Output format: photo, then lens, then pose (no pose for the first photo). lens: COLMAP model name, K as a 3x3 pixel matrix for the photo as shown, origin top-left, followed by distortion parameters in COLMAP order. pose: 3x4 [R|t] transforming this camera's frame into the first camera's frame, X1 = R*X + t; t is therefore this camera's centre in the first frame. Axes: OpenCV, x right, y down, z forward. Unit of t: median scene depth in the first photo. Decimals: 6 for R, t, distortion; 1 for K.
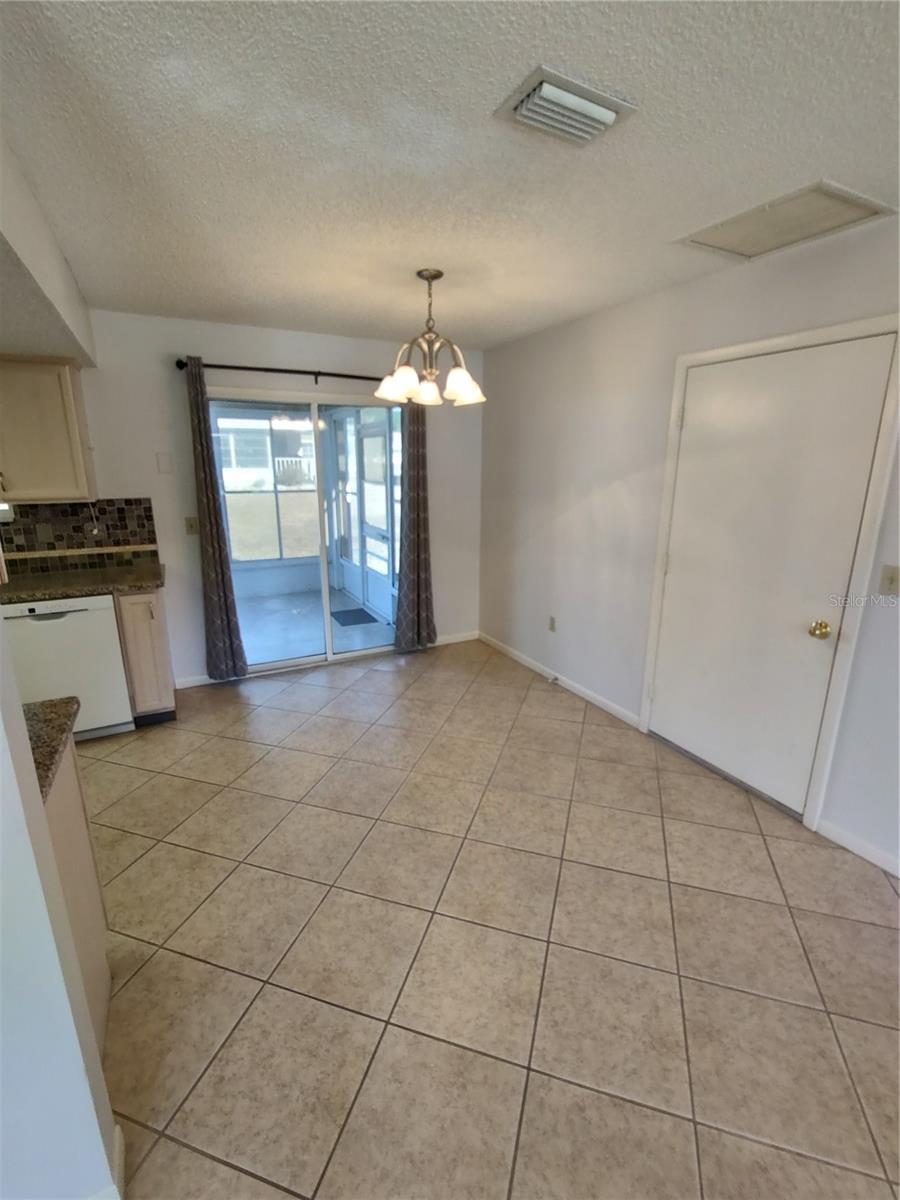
lens RADIAL K [[544.8, 0, 452.9], [0, 544.8, 597.0], [0, 0, 1]] dist [-0.005244, 0.001940]
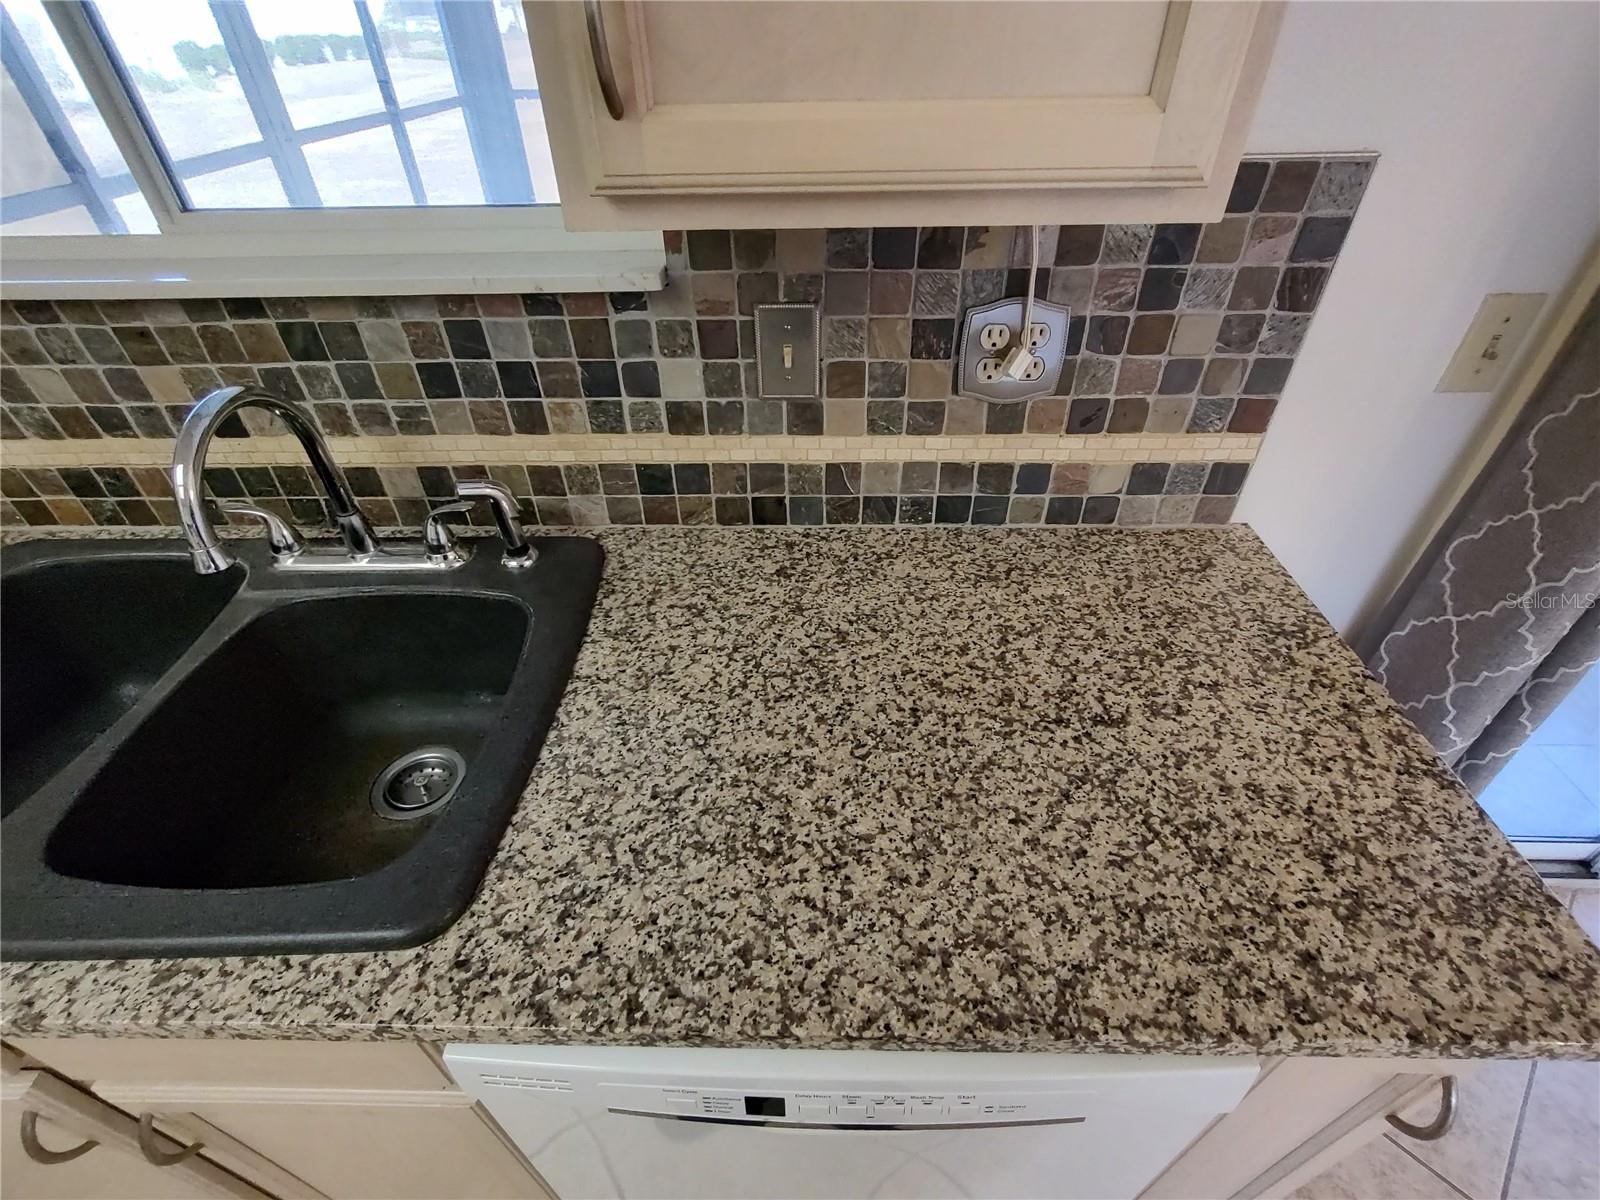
lens RADIAL K [[726.5, 0, 796.4], [0, 726.5, 595.0], [0, 0, 1]] dist [-0.005244, 0.001940]
pose [[0.871958, 0.290022, -0.394431, -0.604497], [-0.099405, 0.893749, 0.437414, -0.149900], [0.479382, -0.342198, 0.808142, 0.742316]]
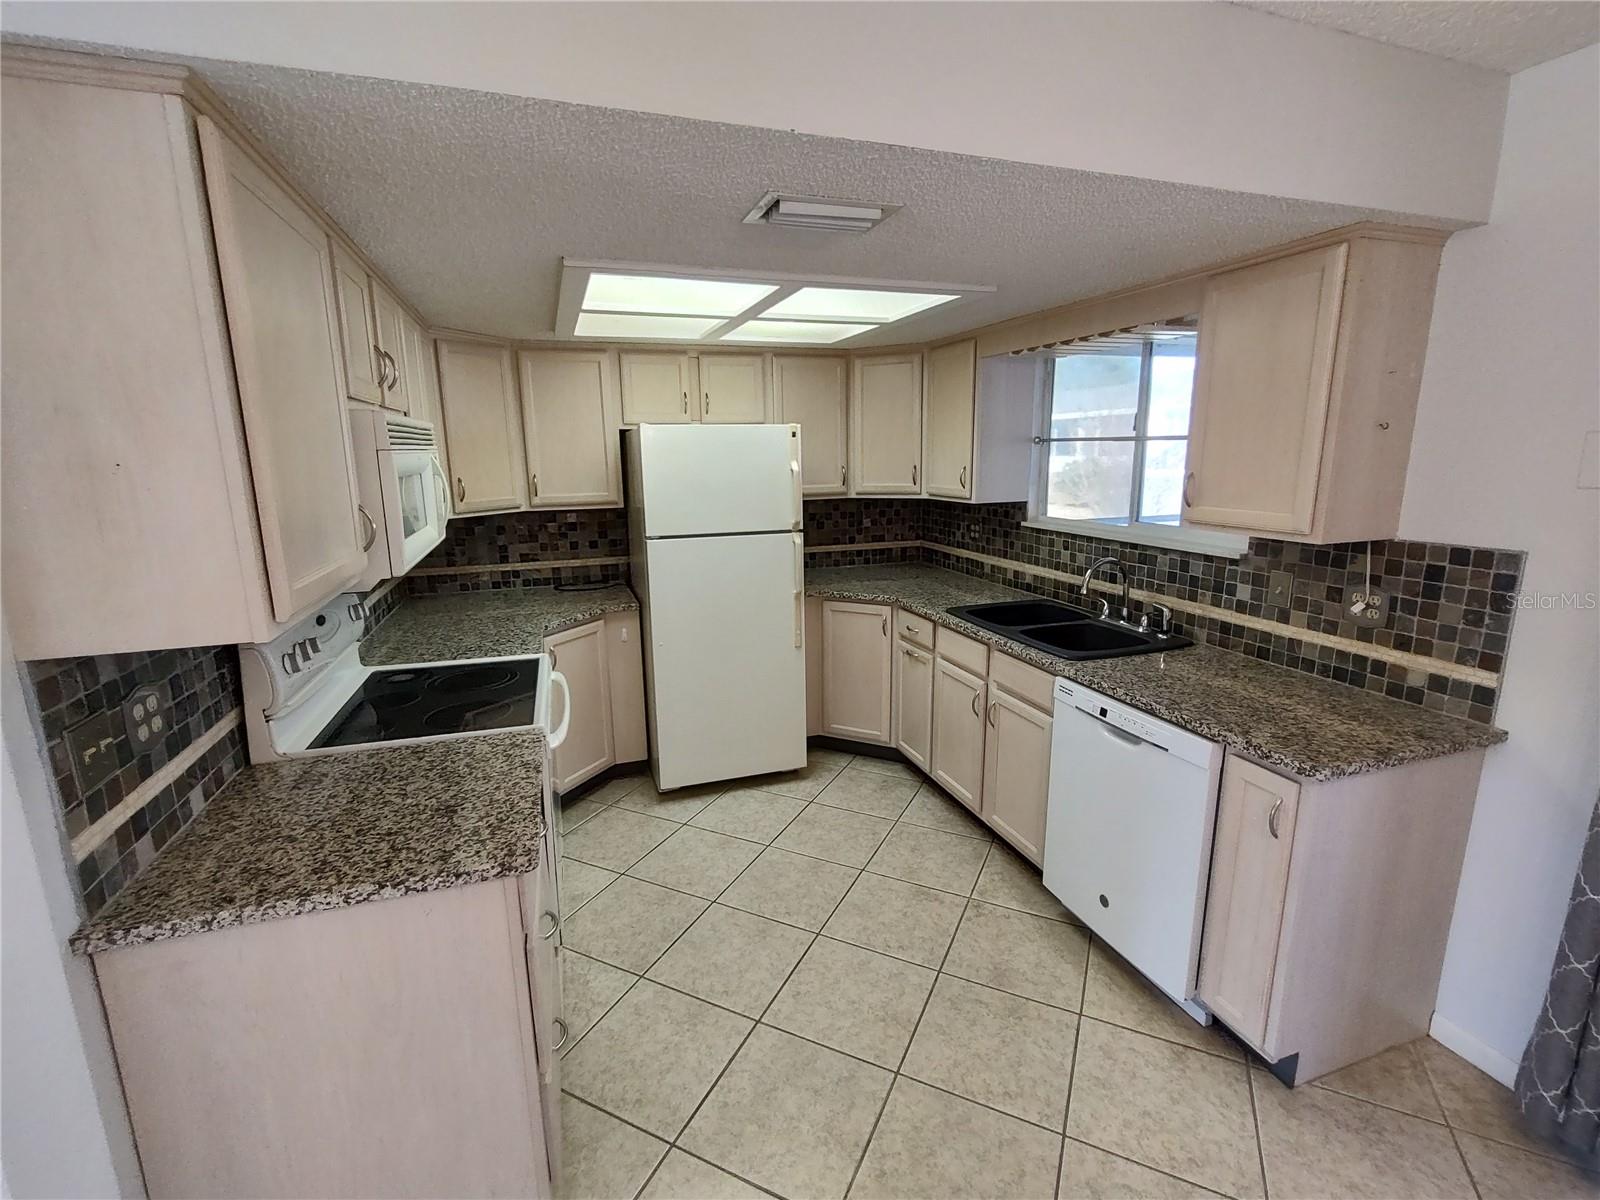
lens RADIAL K [[726.5, 0, 805.0], [0, 726.5, 596.2], [0, 0, 1]] dist [-0.005244, 0.001940]
pose [[-0.147014, 0.194258, -0.969872, -0.006208], [-0.231888, 0.946431, 0.224713, -0.157727], [0.961569, 0.257938, -0.094093, 0.611347]]
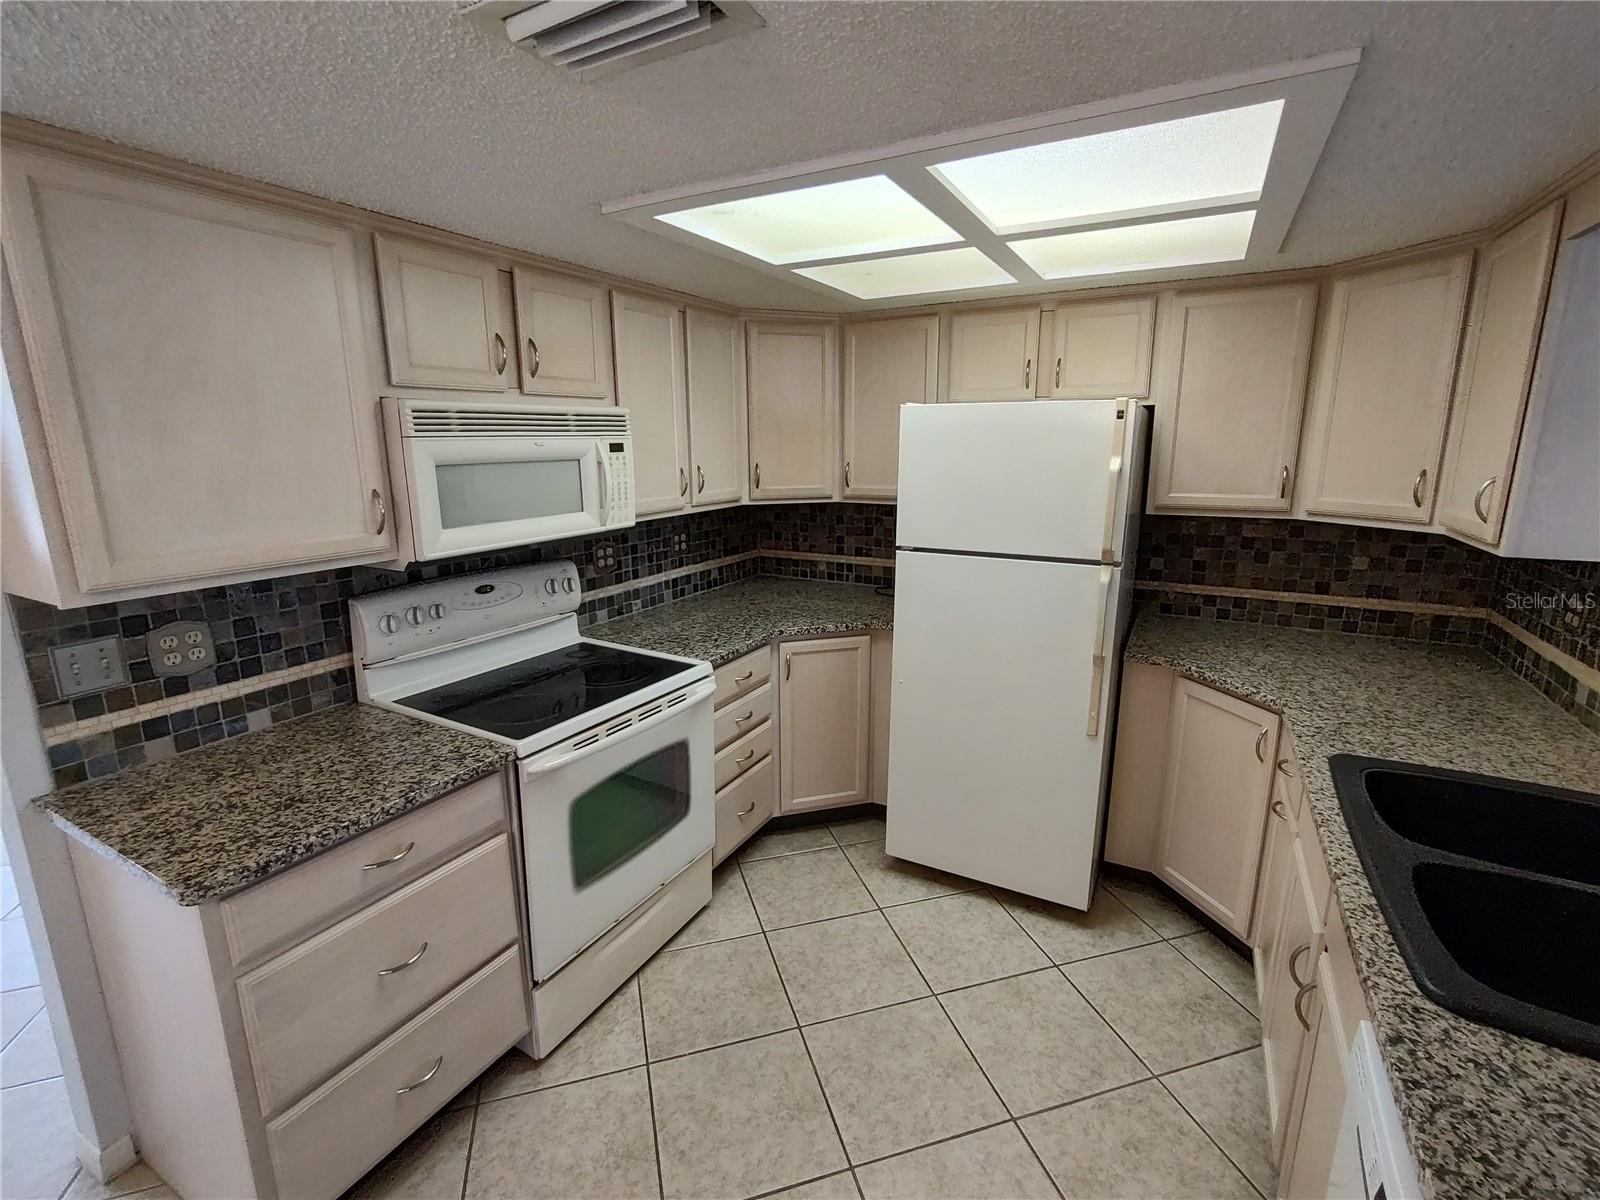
lens RADIAL K [[726.5, 0, 800.5], [0, 726.5, 597.9], [0, 0, 1]] dist [-0.005244, 0.001940]
pose [[-0.832625, 0.119147, -0.540869, -0.393789], [-0.135047, 0.903430, 0.406910, -0.213840], [0.537119, 0.411846, -0.736129, 0.820604]]
